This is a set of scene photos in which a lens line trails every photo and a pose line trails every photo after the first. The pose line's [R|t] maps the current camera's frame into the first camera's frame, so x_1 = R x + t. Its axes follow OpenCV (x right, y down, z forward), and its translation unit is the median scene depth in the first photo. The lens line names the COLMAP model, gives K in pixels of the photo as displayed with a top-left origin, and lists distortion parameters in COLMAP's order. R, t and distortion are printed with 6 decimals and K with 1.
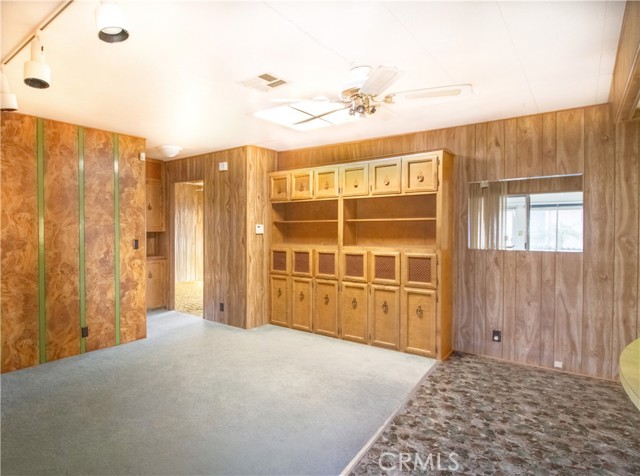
lens RADIAL K [[357.8, 0, 320.0], [0, 357.8, 238.0], [0, 0, 1]] dist [-0.003001, -0.001127]
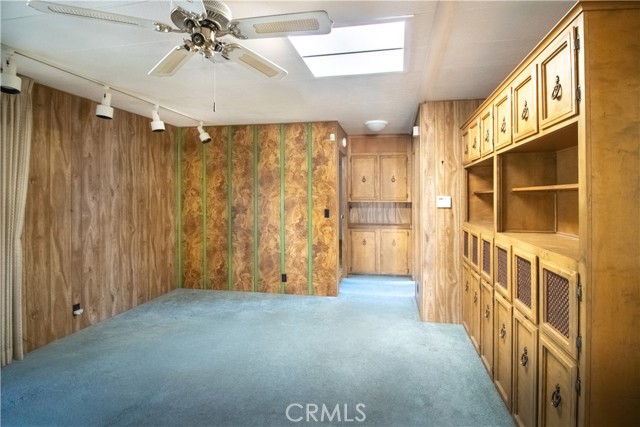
lens RADIAL K [[335.9, 0, 323.4], [0, 335.9, 197.8], [0, 0, 1]] dist [0.001605, 0.000275]
pose [[0.450357, 0.005719, -0.892830, 0.509500], [-0.026277, 0.999631, -0.006852, -0.028455], [0.892462, 0.026546, 0.450341, 0.555491]]
